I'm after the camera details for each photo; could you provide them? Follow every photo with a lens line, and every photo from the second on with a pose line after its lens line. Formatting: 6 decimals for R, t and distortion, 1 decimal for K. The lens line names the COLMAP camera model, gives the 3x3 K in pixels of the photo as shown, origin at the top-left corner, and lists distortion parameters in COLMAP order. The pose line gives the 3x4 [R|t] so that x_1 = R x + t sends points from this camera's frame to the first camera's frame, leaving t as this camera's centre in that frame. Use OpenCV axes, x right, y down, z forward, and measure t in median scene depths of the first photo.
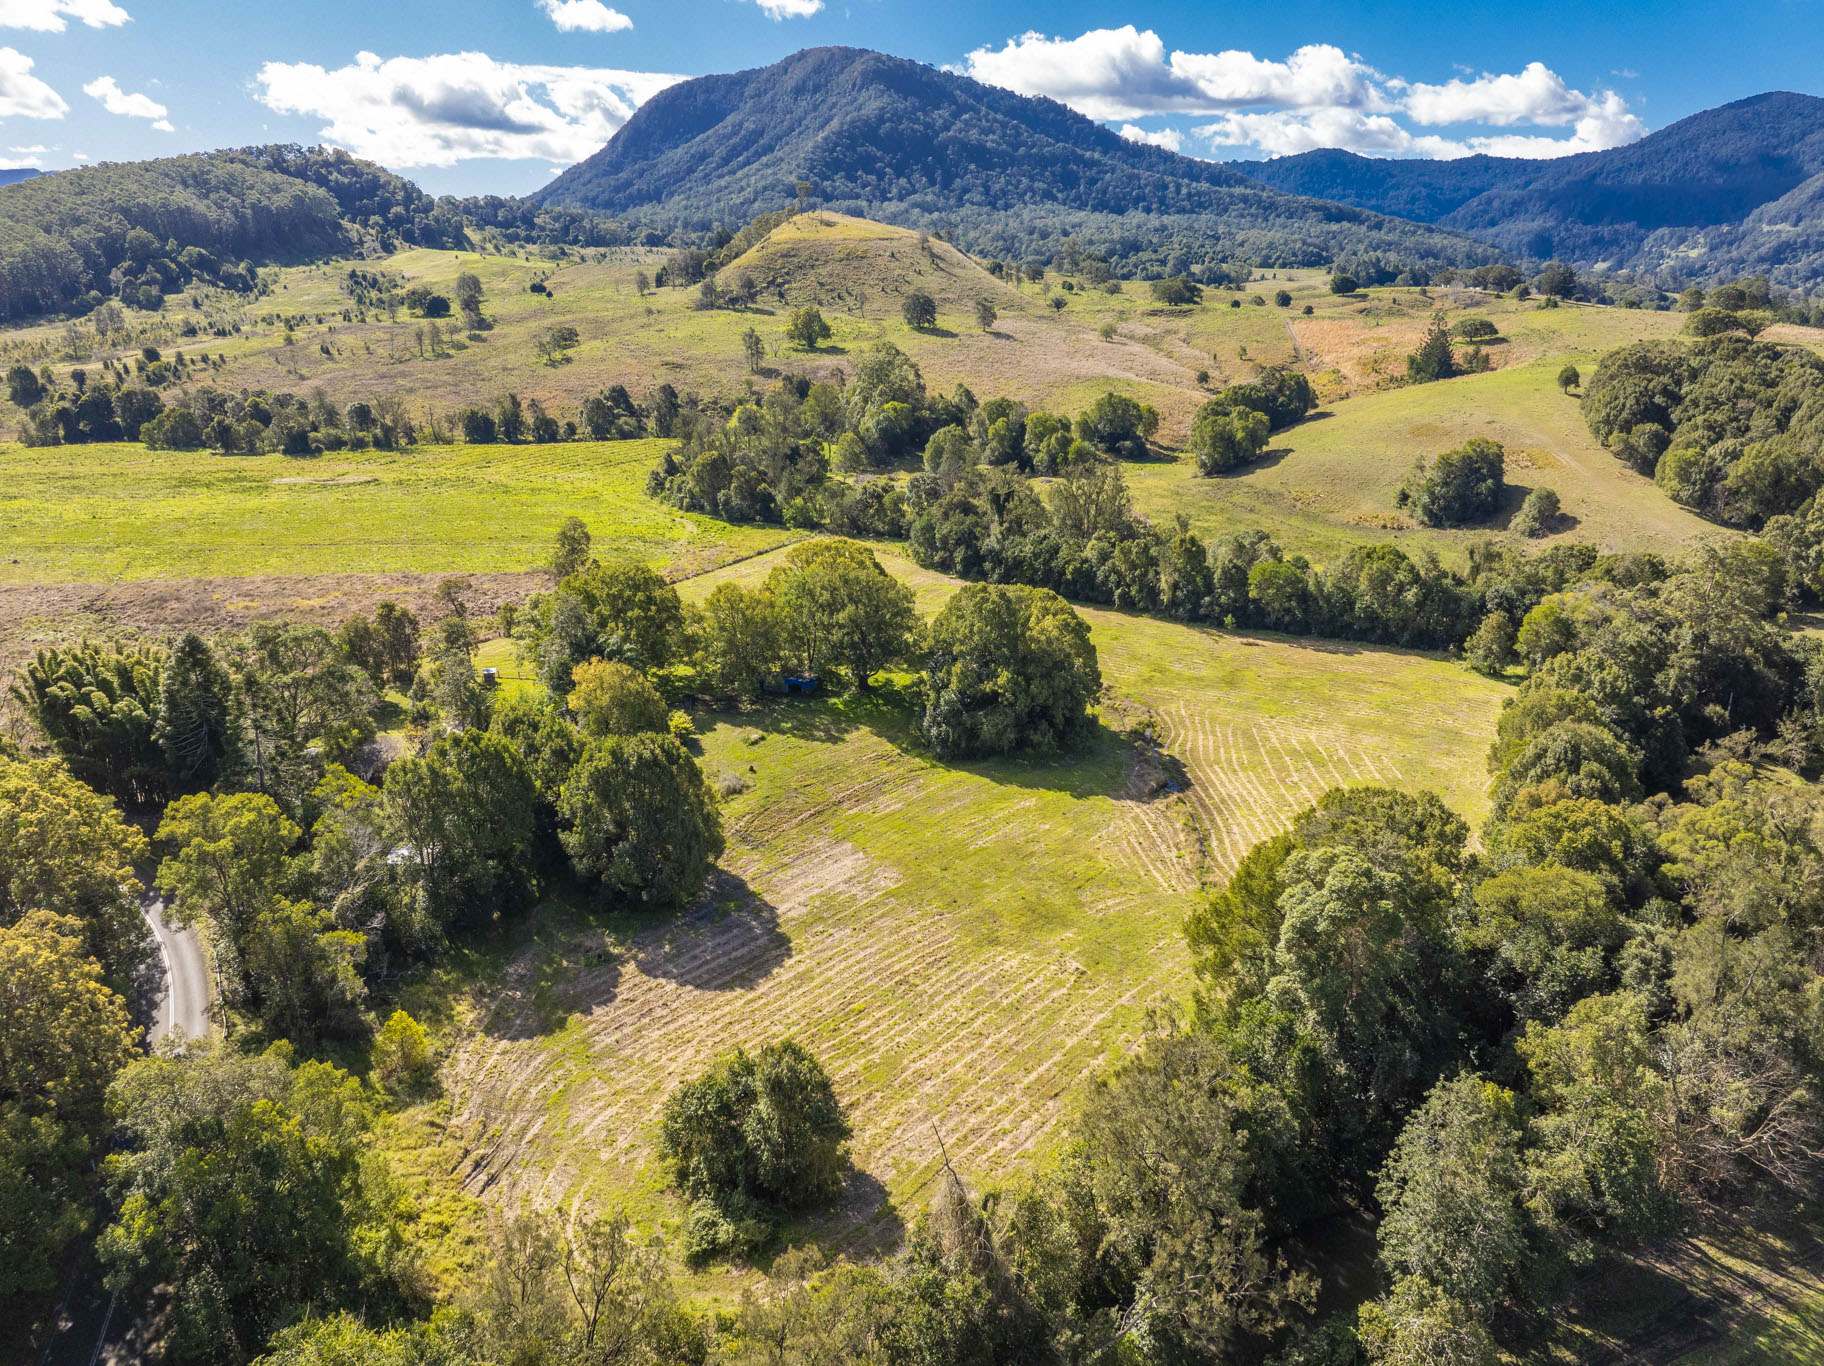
lens RADIAL K [[1298.4, 0, 919.1], [0, 1298.4, 647.7], [0, 0, 1]] dist [-0.048163, 0.019935]
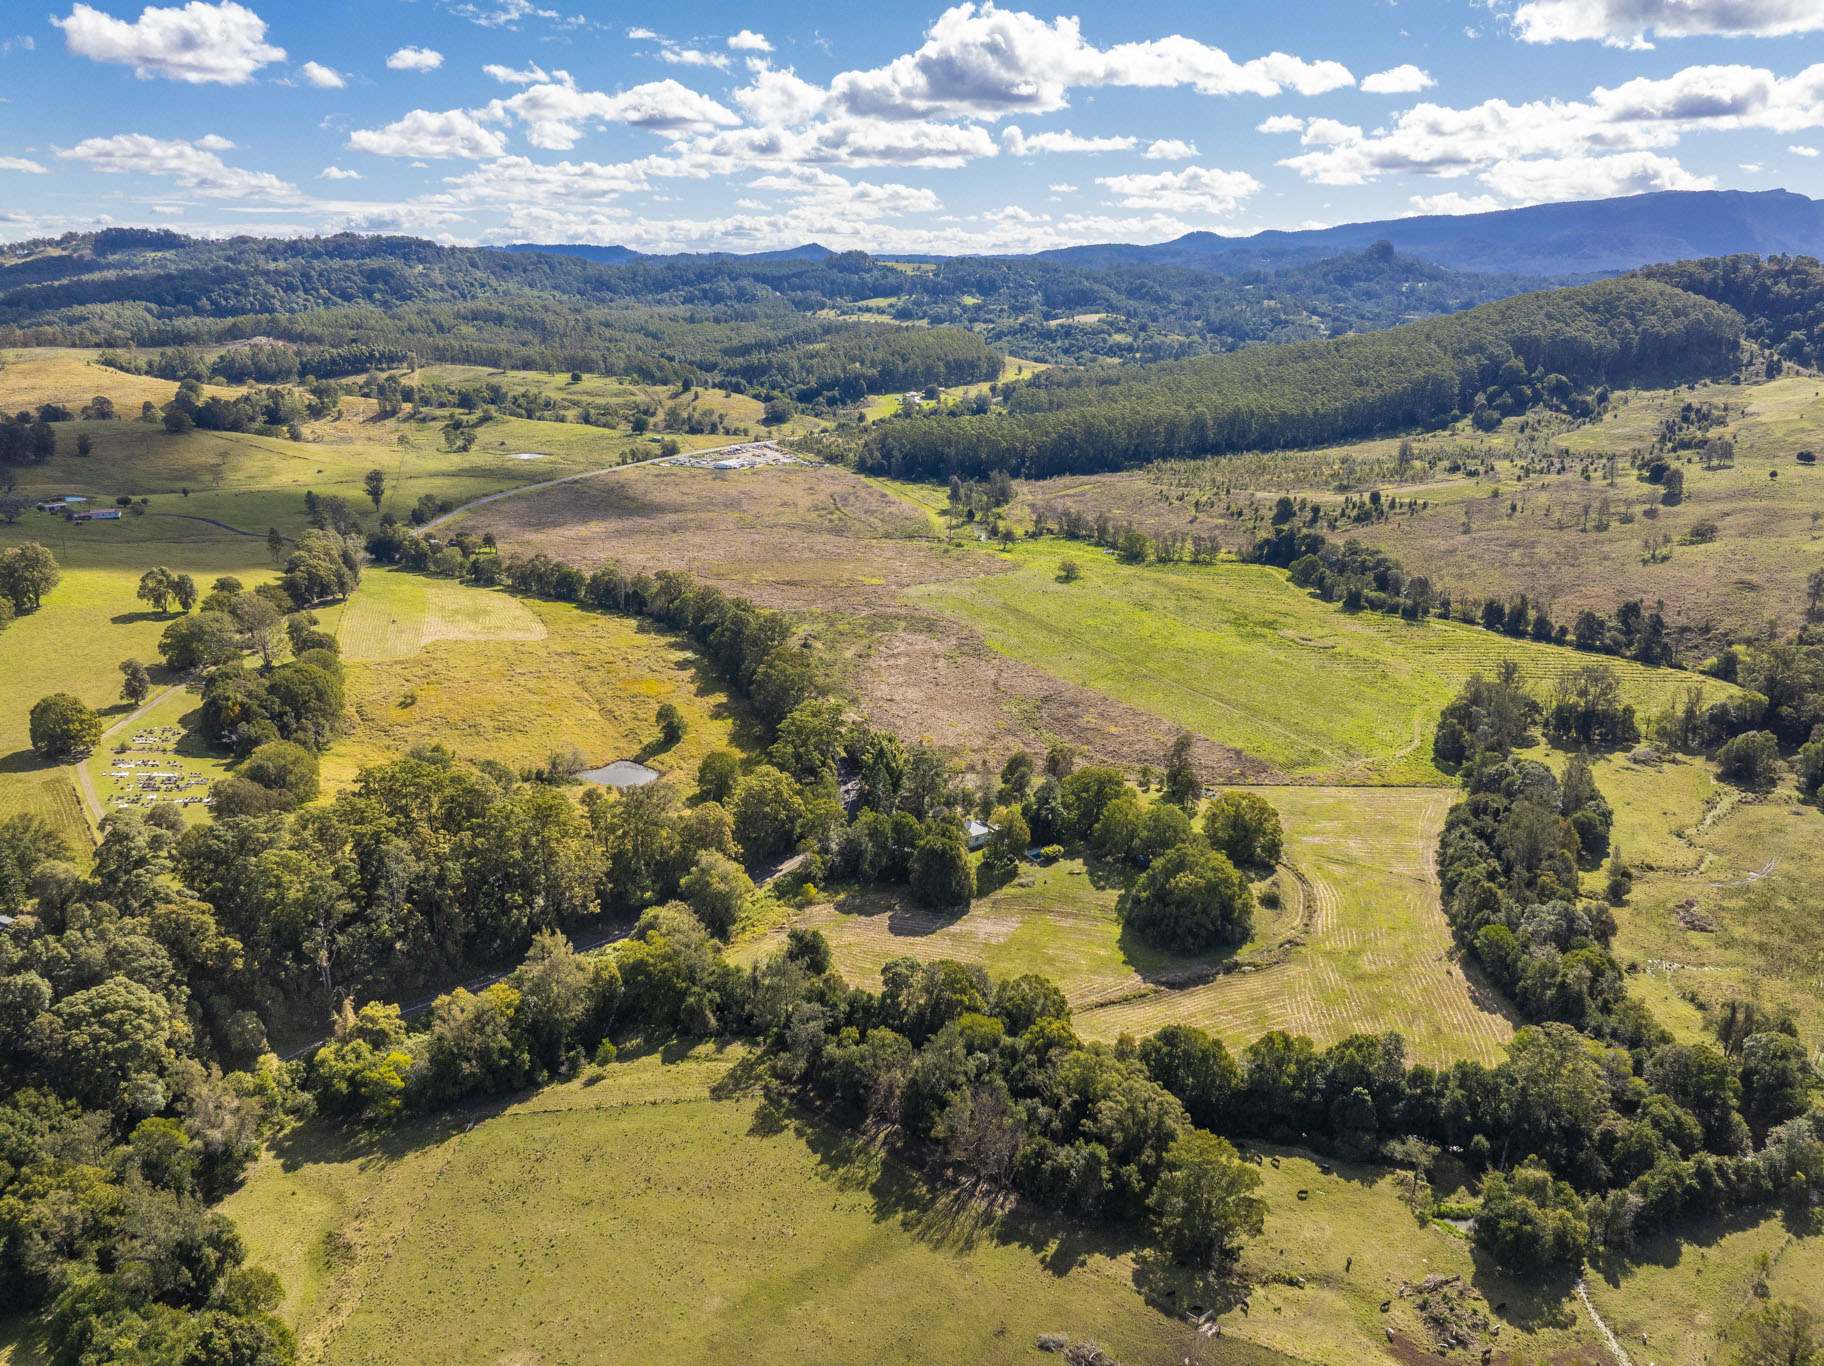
lens RADIAL K [[1298.4, 0, 919.1], [0, 1298.4, 647.7], [0, 0, 1]] dist [-0.048163, 0.019935]
pose [[0.432014, 0.252646, -0.865756, 0.336929], [-0.256850, 0.954673, 0.150425, -0.119483], [0.864518, 0.157384, 0.477324, -0.056020]]
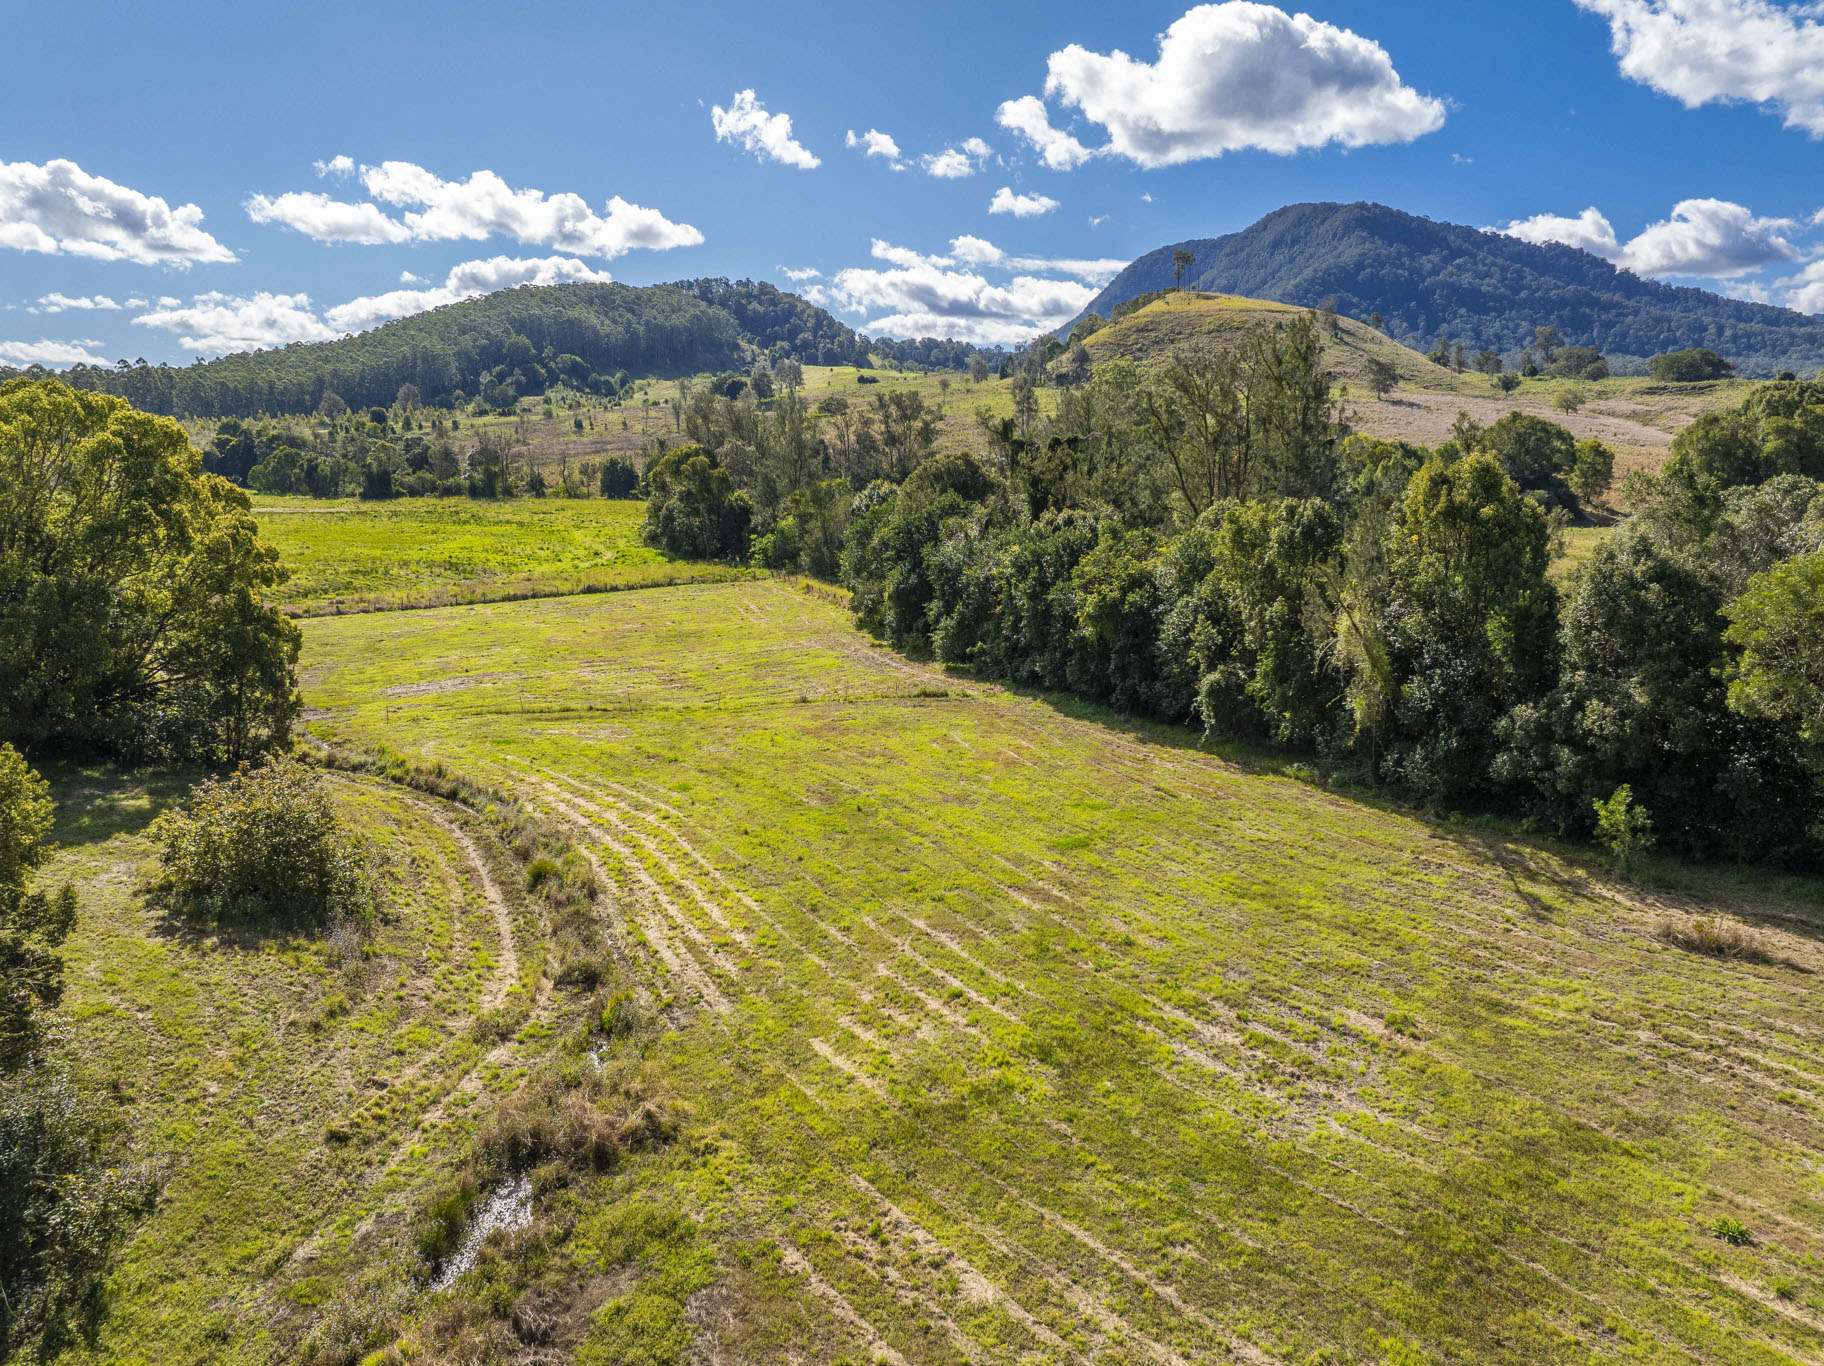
lens RADIAL K [[1298.4, 0, 919.1], [0, 1298.4, 647.7], [0, 0, 1]] dist [-0.048163, 0.019935]
pose [[0.933235, 0.053371, -0.355280, 0.064674], [-0.099381, 0.988666, -0.112530, -0.004112], [0.345248, 0.140325, 0.927962, 0.239712]]
